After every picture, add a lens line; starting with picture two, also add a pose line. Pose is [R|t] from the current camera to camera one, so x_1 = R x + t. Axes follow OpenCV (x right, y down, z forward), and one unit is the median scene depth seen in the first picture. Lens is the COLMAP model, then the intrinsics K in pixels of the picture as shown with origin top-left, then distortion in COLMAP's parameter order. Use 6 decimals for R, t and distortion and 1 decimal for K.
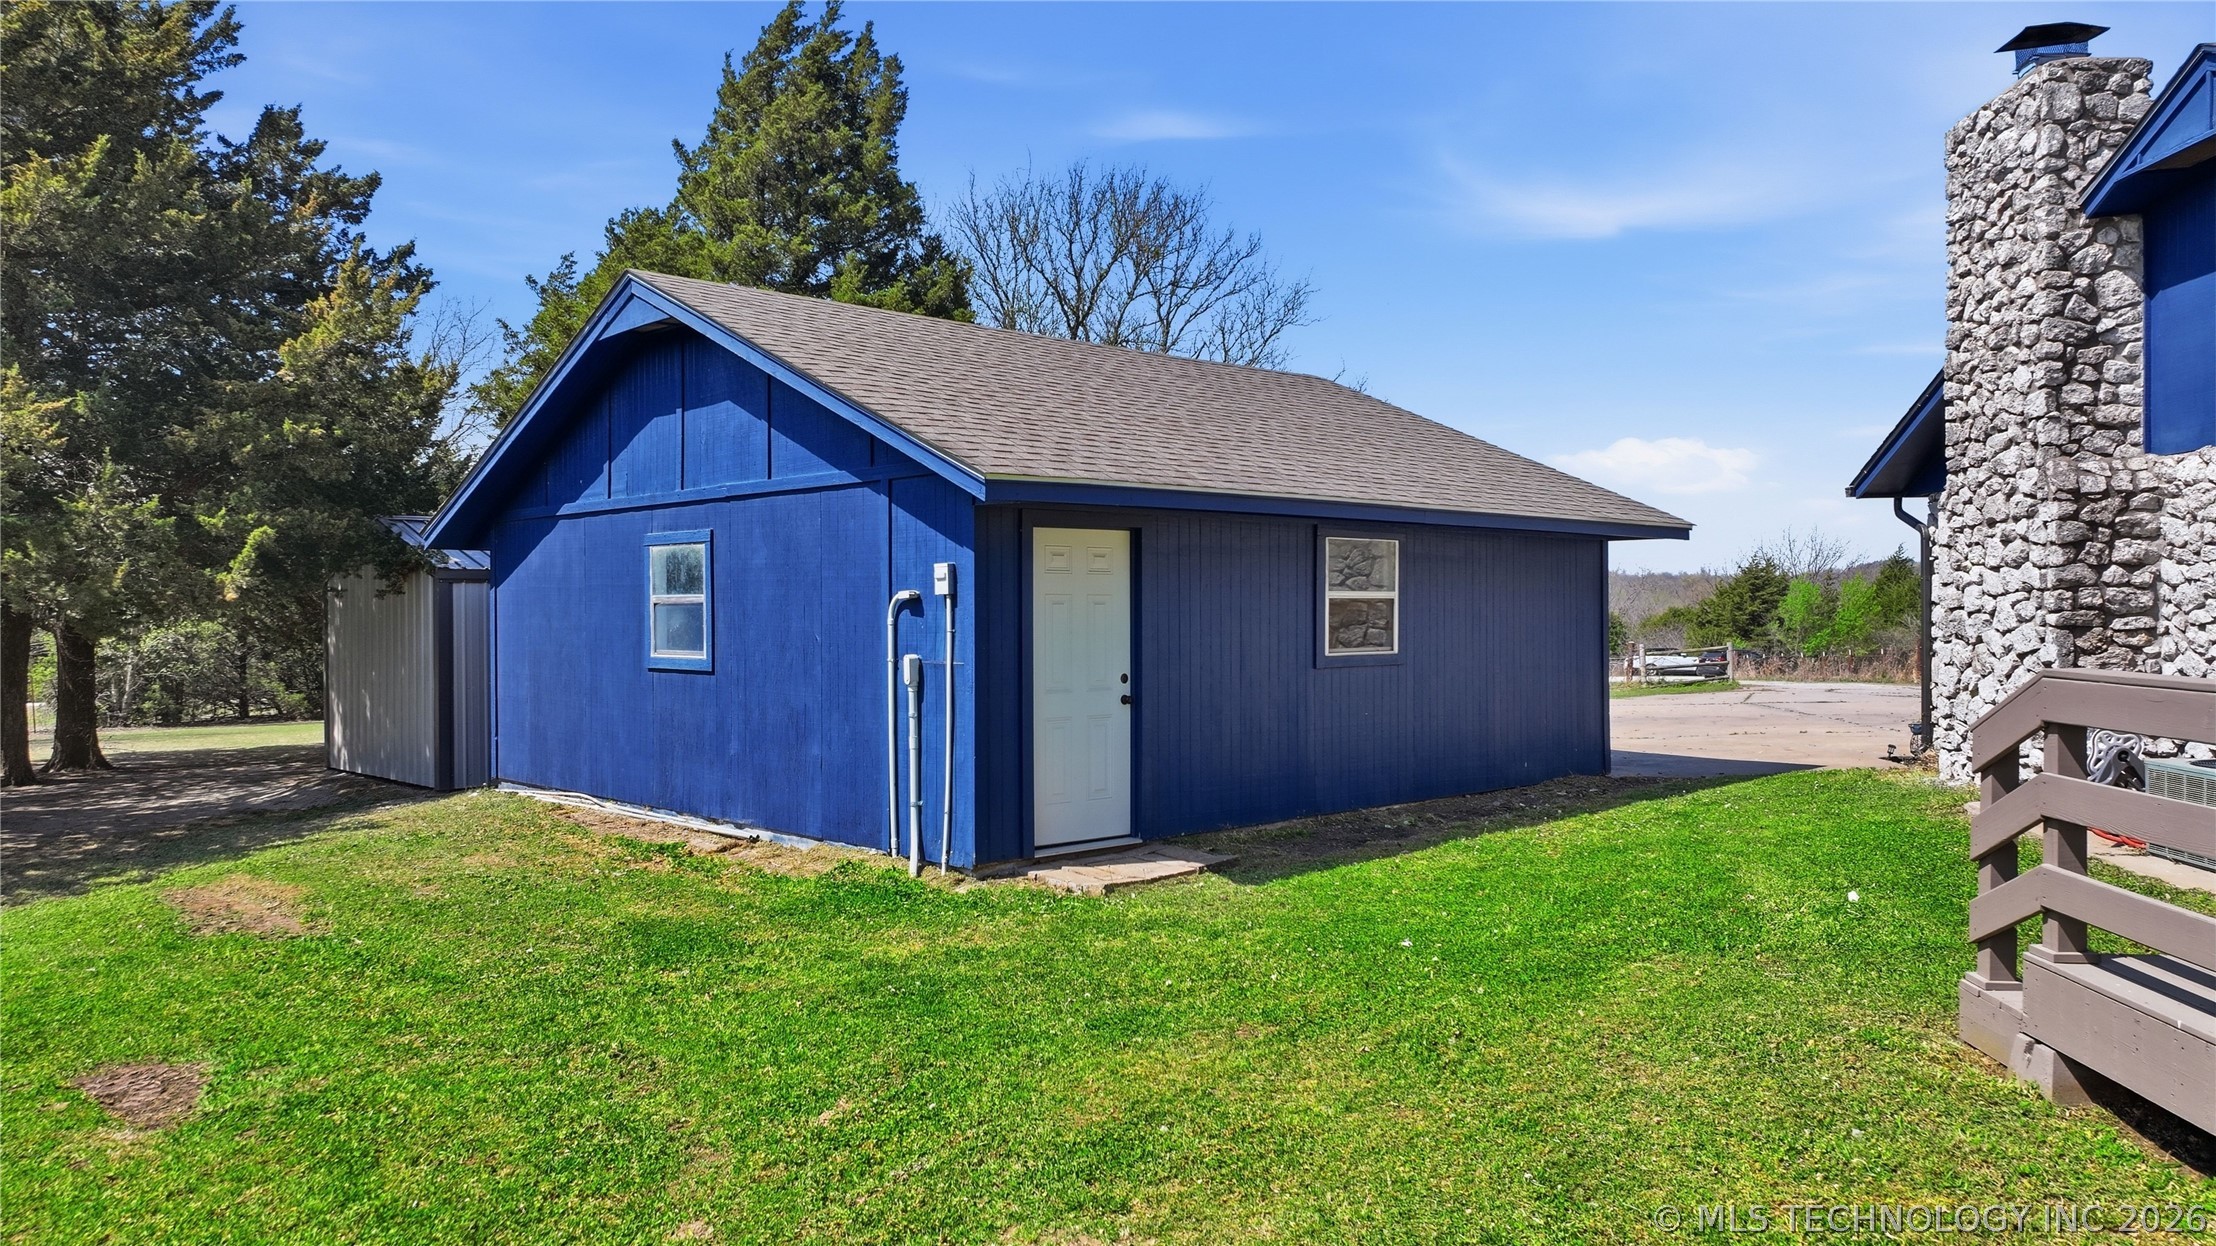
lens RADIAL K [[1522.3, 0, 1113.2], [0, 1522.3, 621.6], [0, 0, 1]] dist [0.002493, 0.004348]
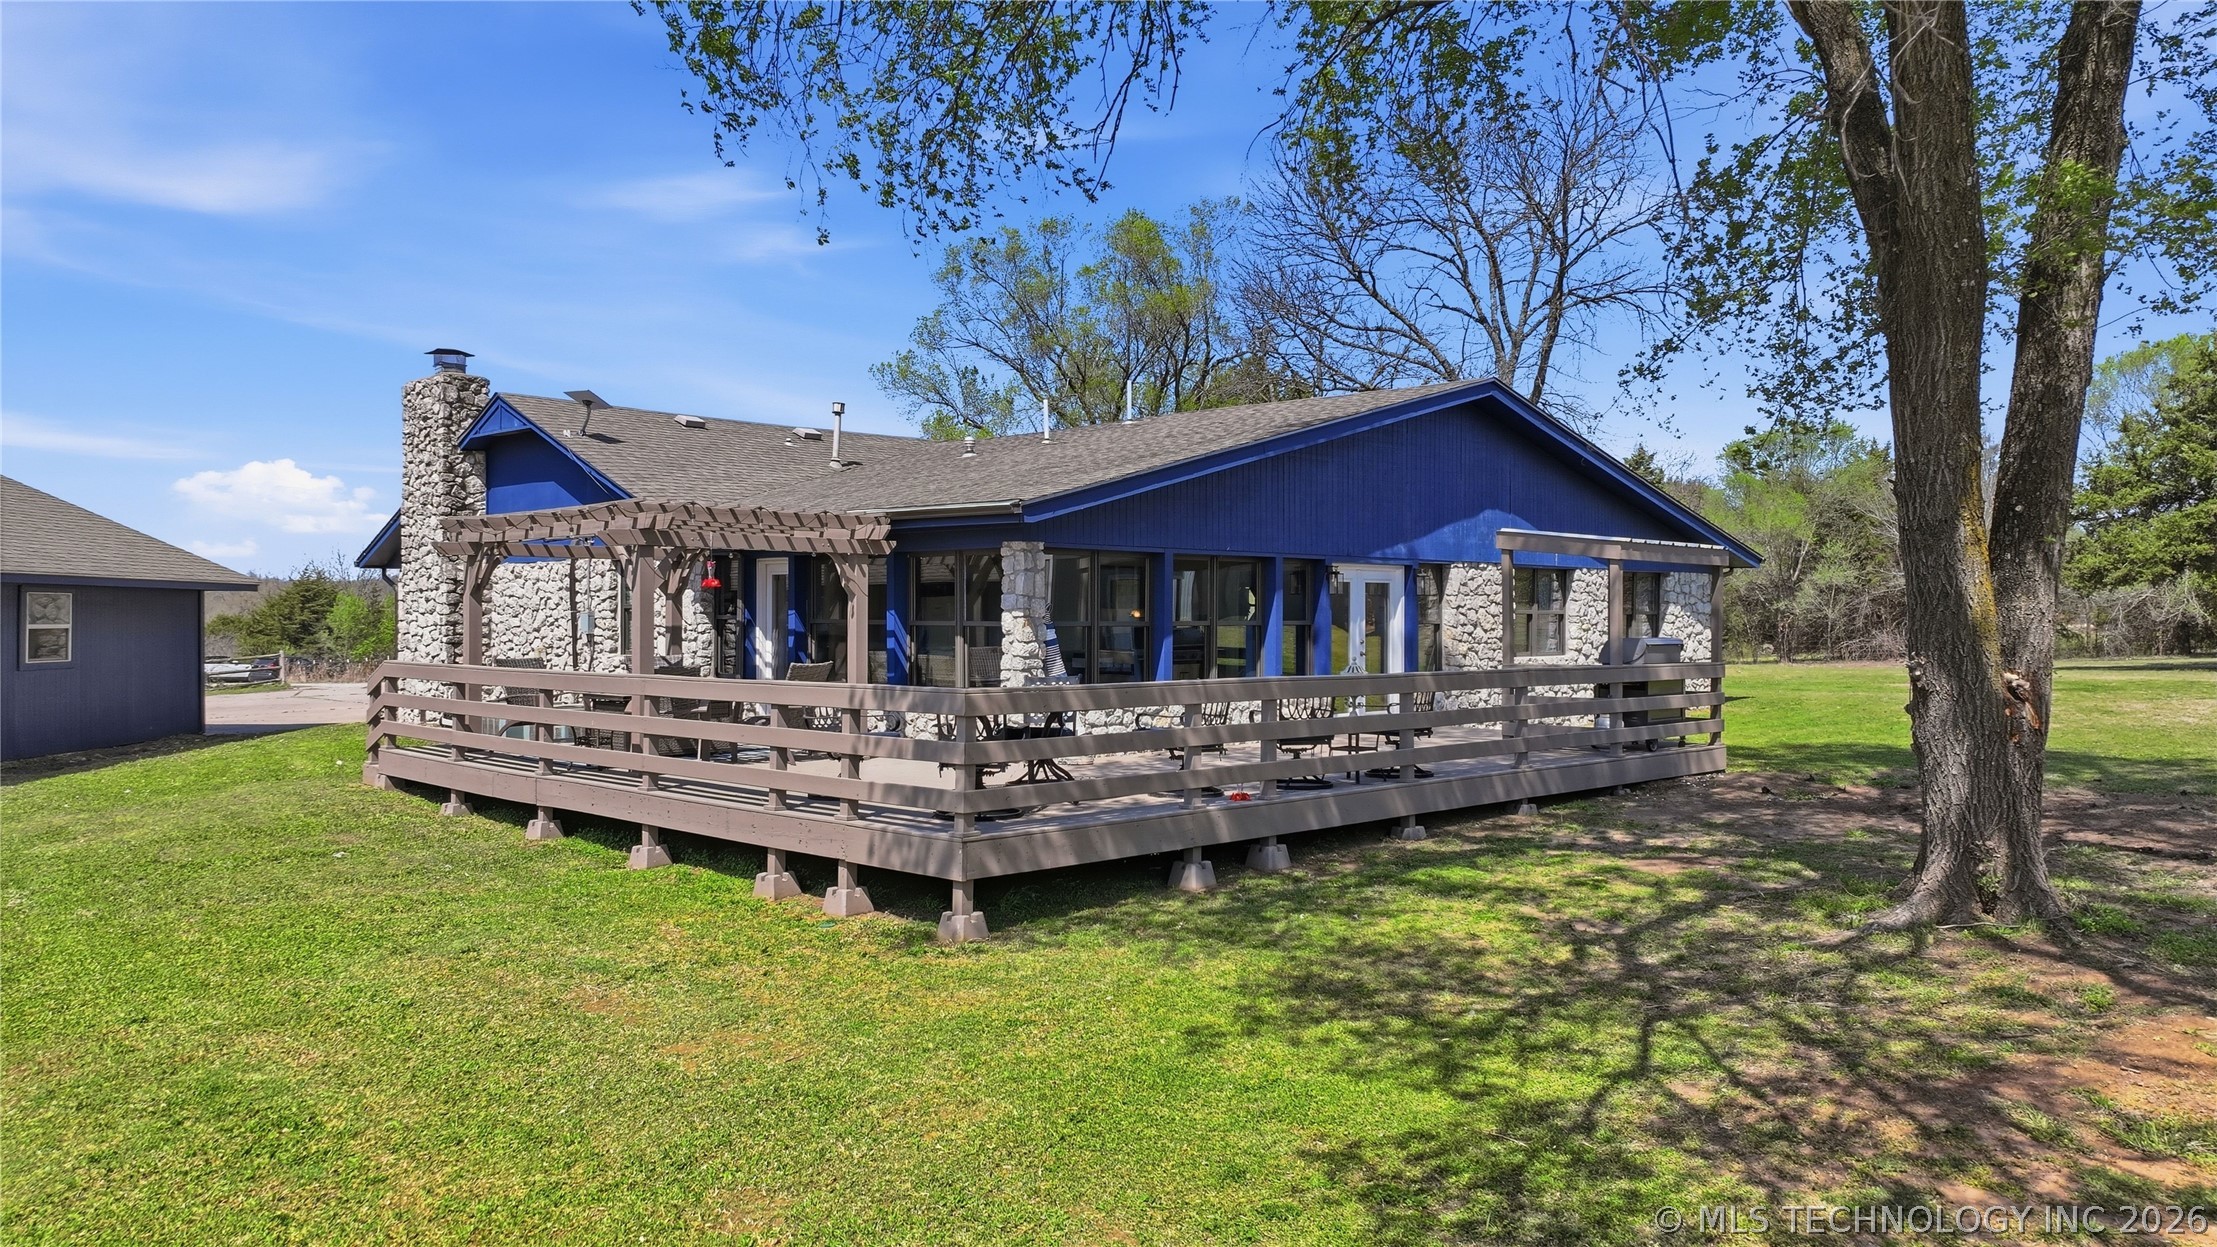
lens RADIAL K [[1523.0, 0, 1114.5], [0, 1523.0, 623.4], [0, 0, 1]] dist [0.002493, 0.004348]
pose [[0.633057, 0.001968, 0.774102, -0.398959], [-0.000212, 0.999997, -0.002369, -0.017872], [-0.774105, 0.001336, 0.633056, -0.978431]]
